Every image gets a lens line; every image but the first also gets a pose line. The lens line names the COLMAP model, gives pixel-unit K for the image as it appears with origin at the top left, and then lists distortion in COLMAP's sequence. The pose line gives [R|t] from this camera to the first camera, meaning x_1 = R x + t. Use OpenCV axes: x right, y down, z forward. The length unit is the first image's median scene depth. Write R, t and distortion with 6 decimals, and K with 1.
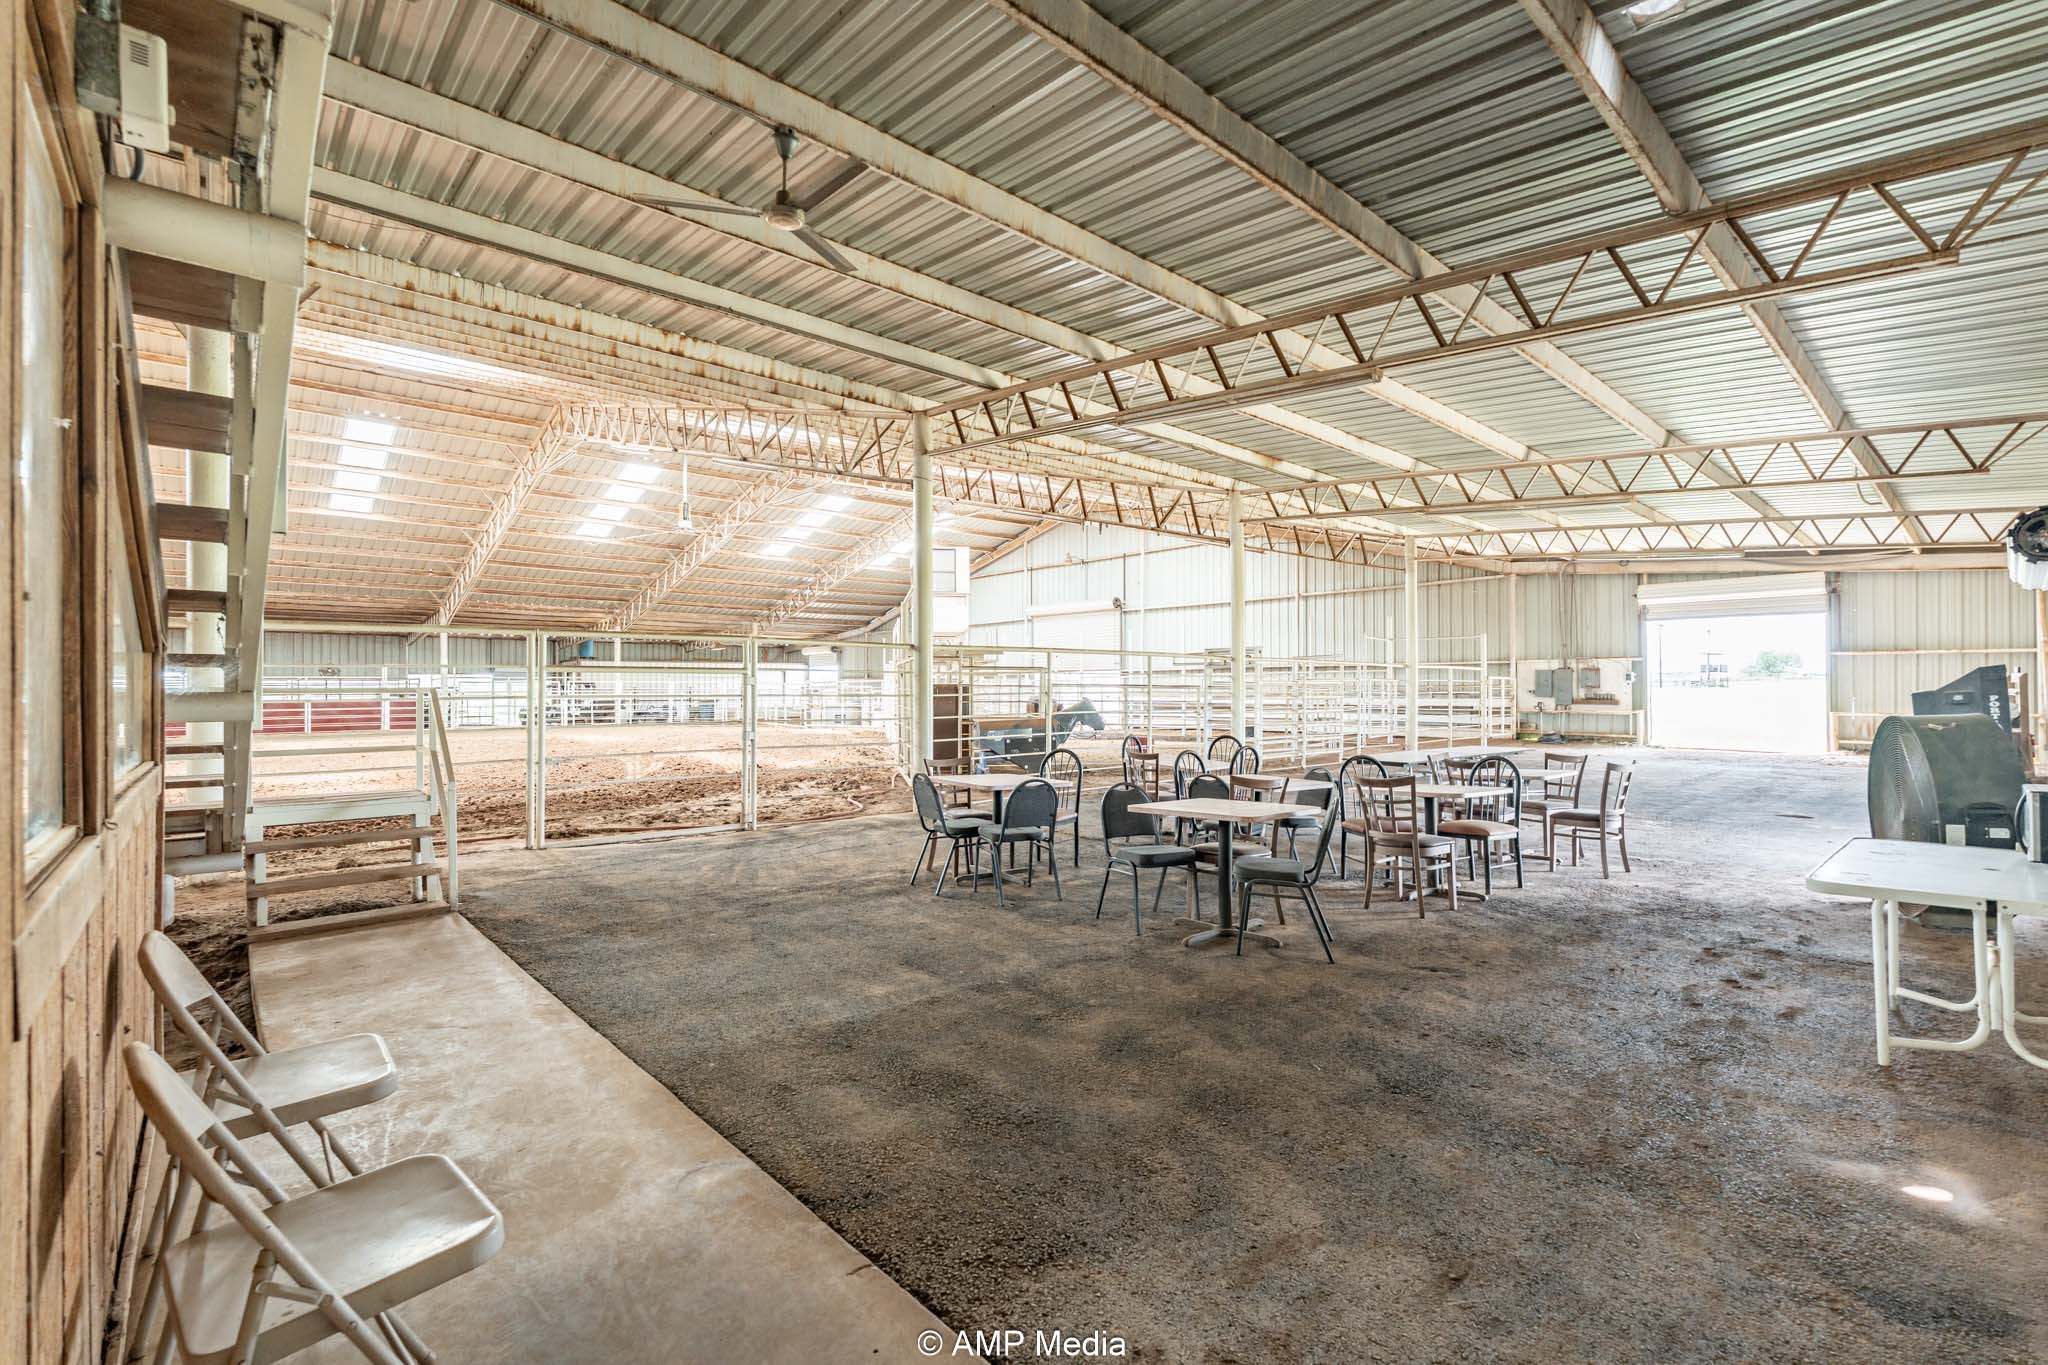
lens RADIAL K [[892.7, 0, 1024.0], [0, 892.7, 682.5], [0, 0, 1]] dist [-0.000963, 0.000074]
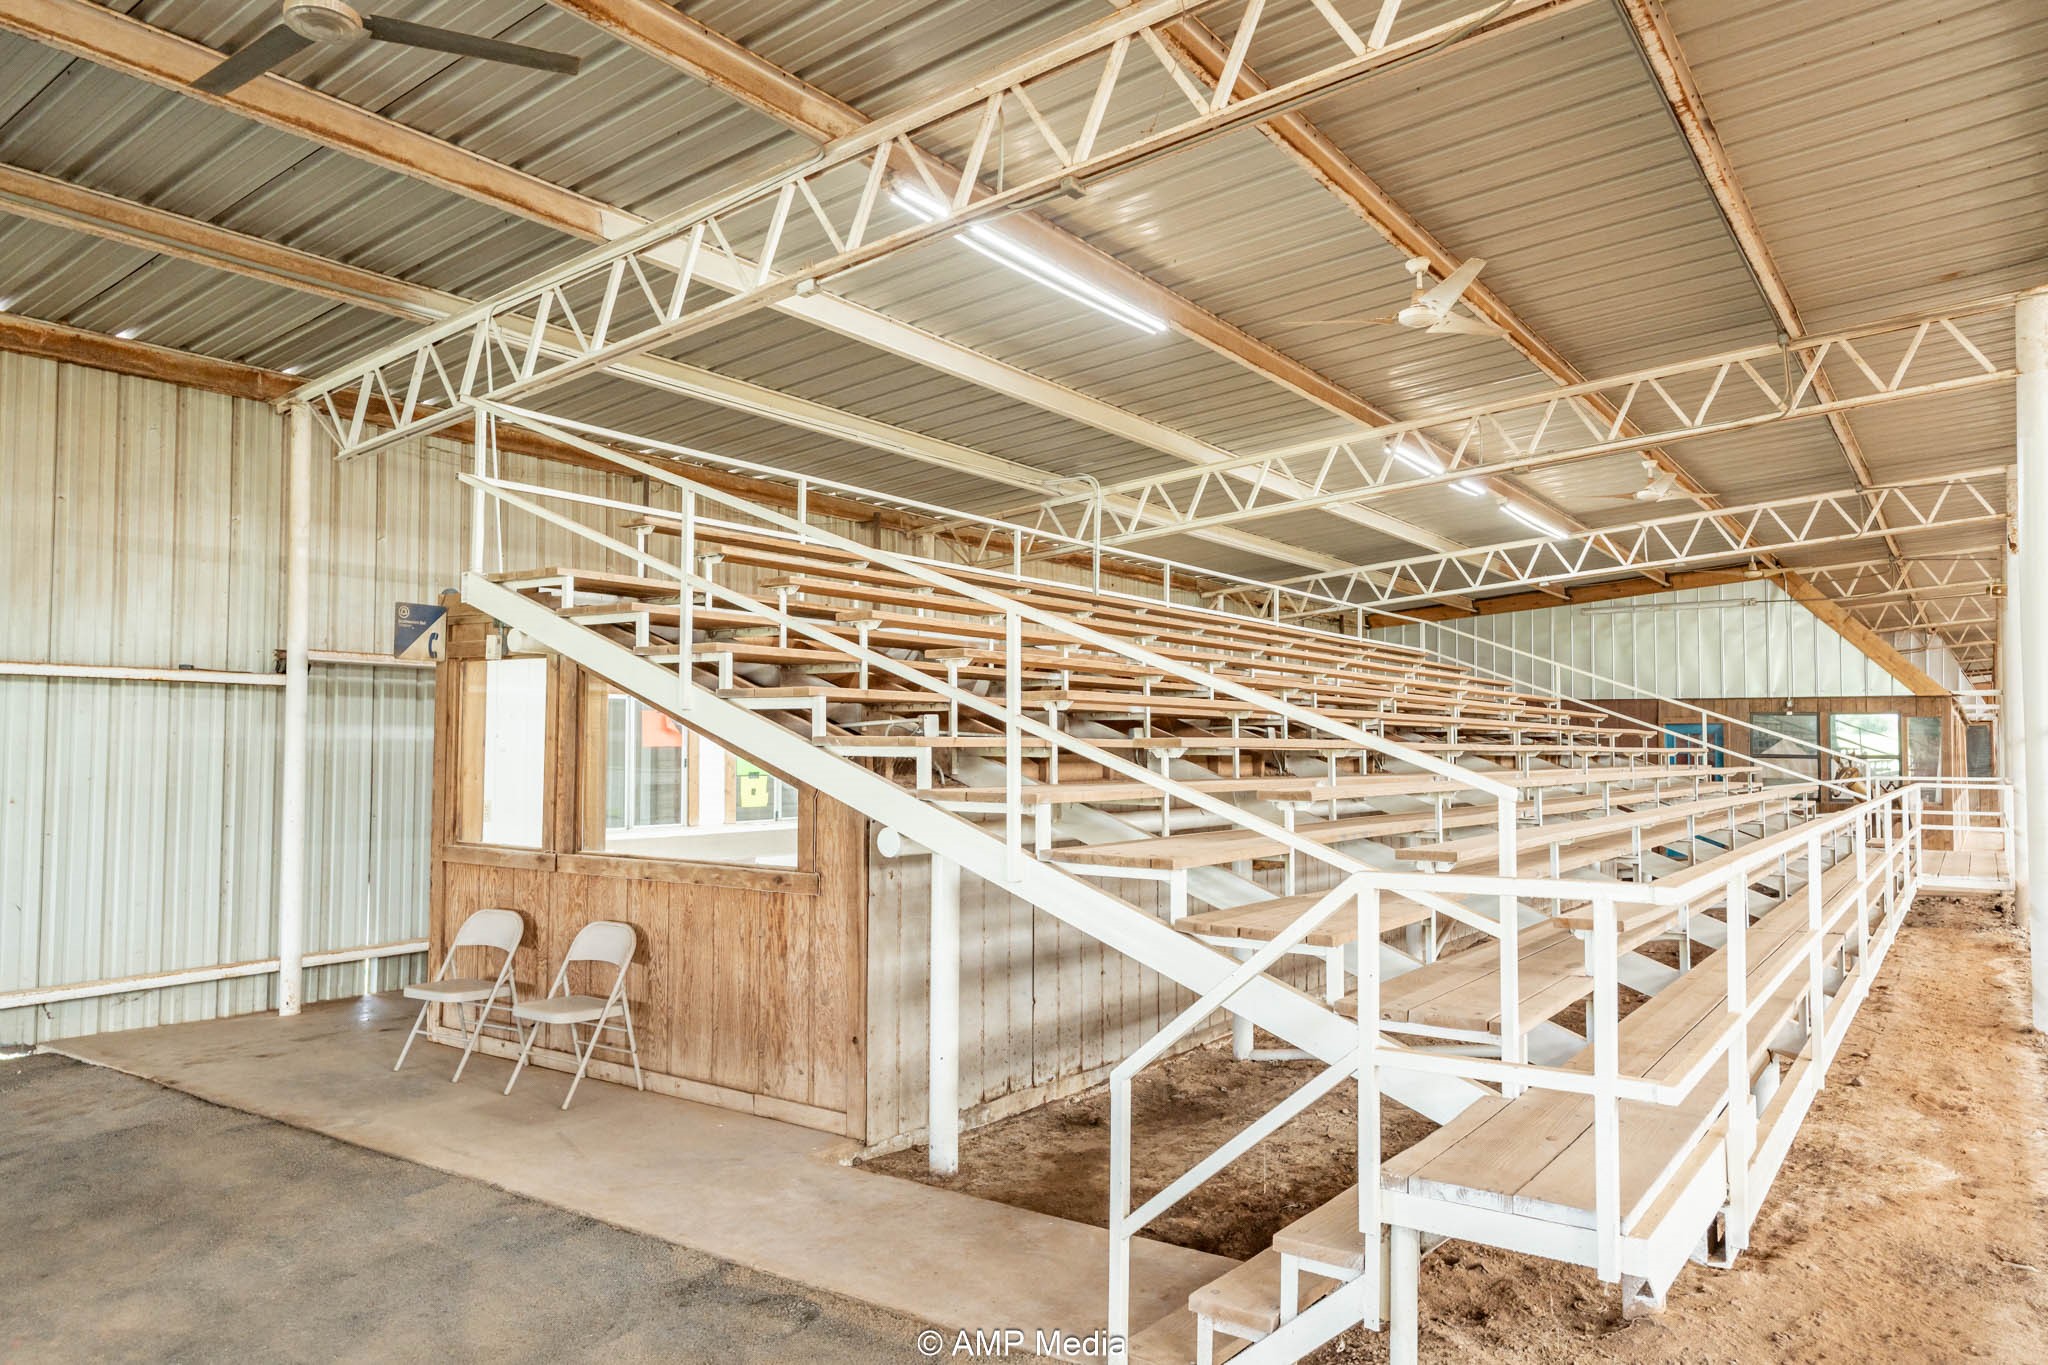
lens RADIAL K [[1373.9, 0, 1028.7], [0, 1373.9, 683.5], [0, 0, 1]] dist [0.000808, -0.000463]
pose [[-0.974657, -0.008023, -0.223560, -0.605388], [0.002768, 0.998848, -0.047910, -0.070572], [0.223687, -0.047315, -0.973512, 2.262722]]
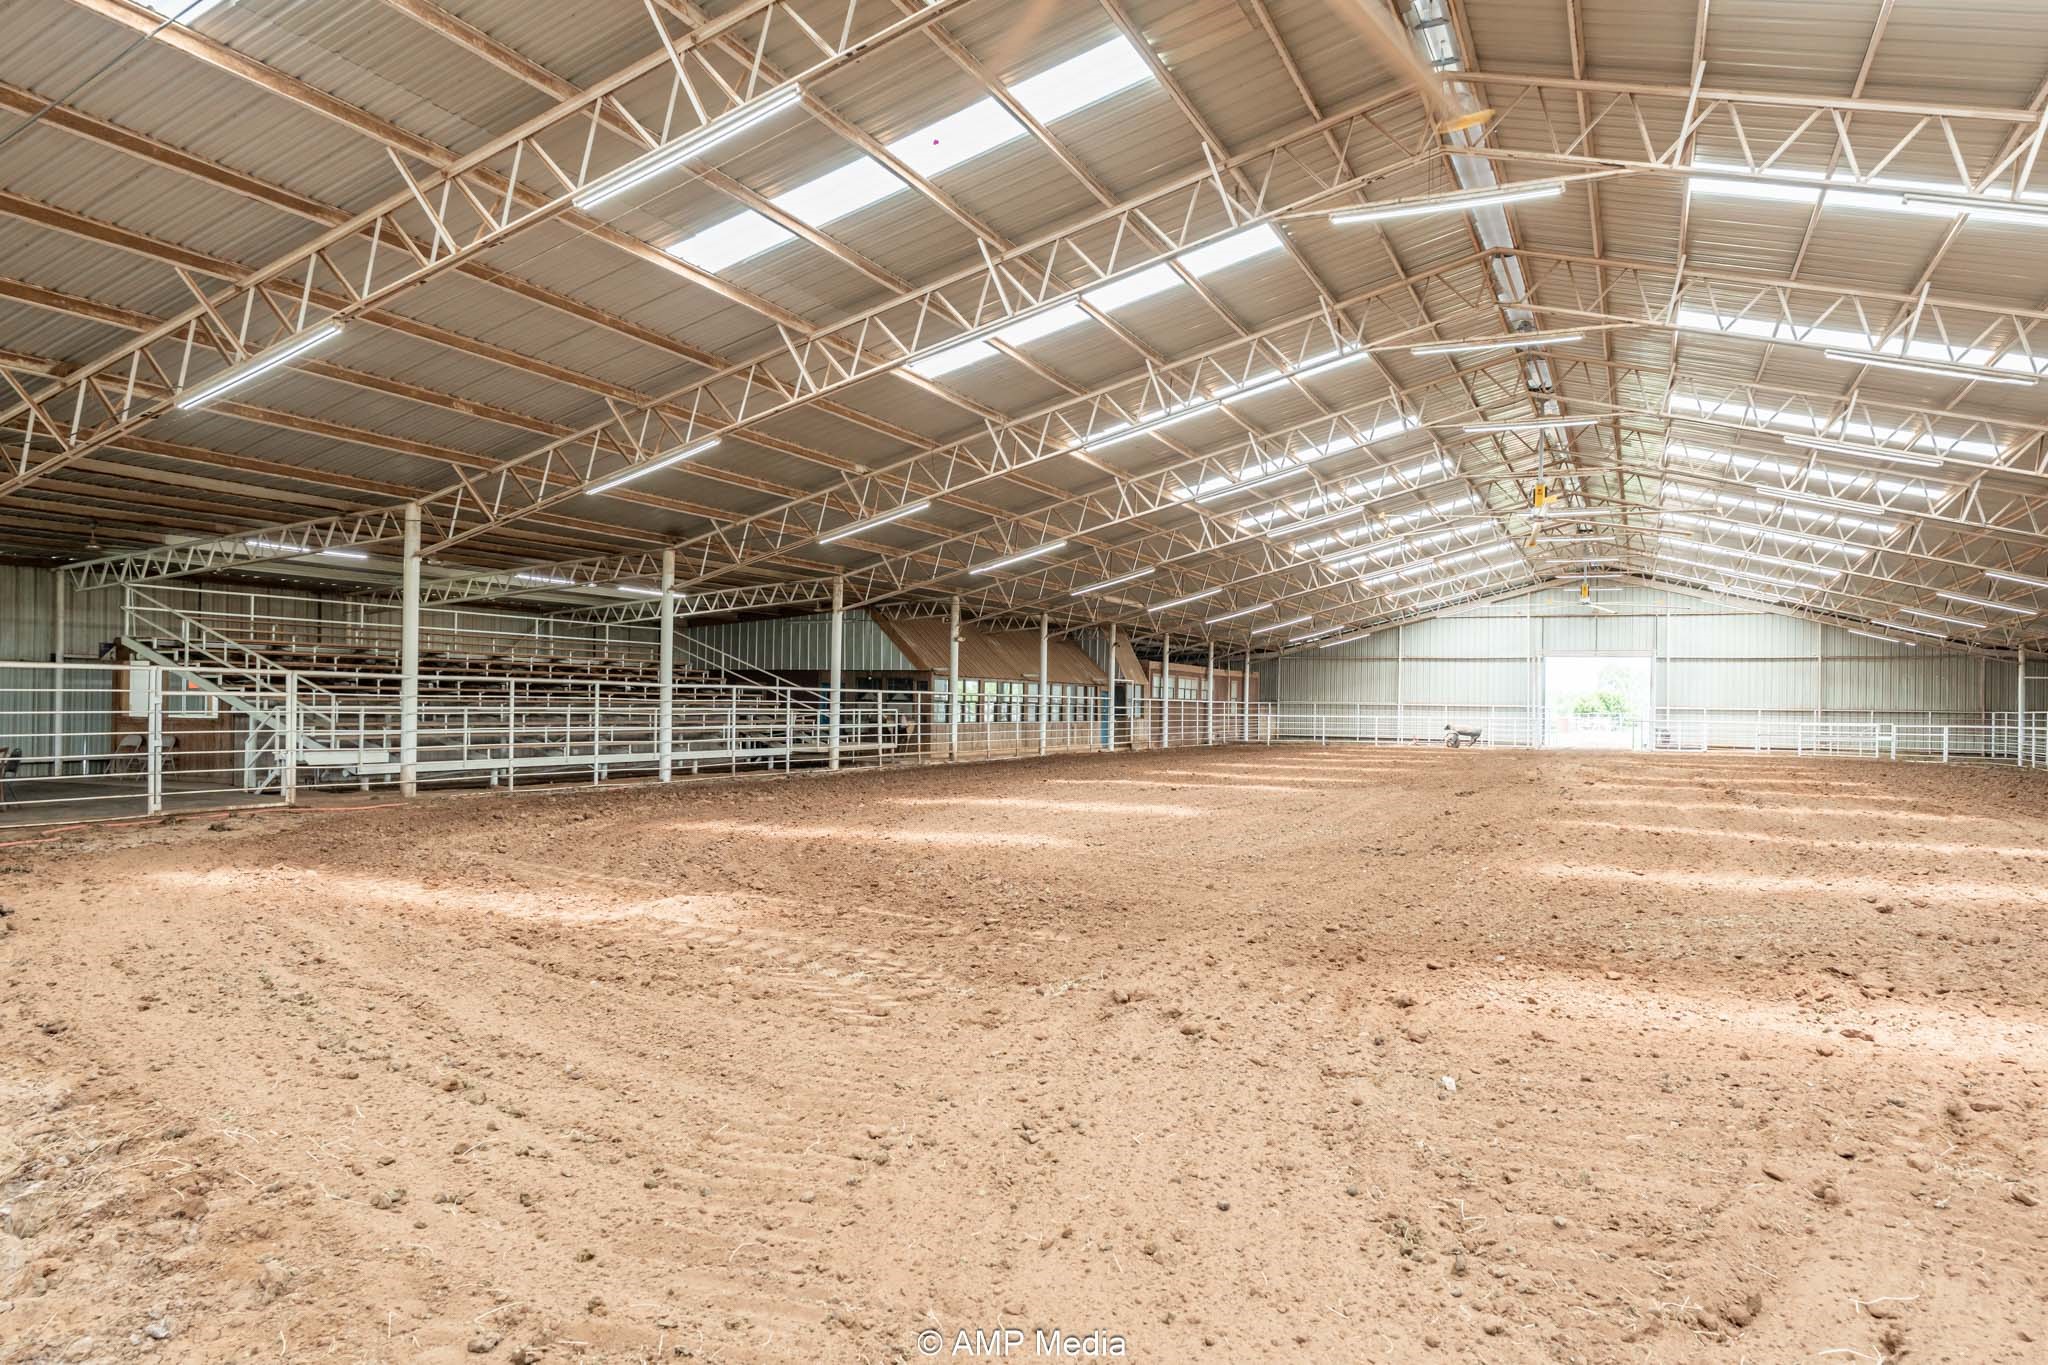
lens RADIAL K [[1373.9, 0, 1028.7], [0, 1373.9, 683.5], [0, 0, 1]] dist [0.000808, -0.000463]
pose [[-0.913168, -0.011143, -0.407430, -1.092730], [-0.005628, 0.999876, -0.014734, -0.043341], [0.407544, -0.011161, -0.913117, 5.223696]]
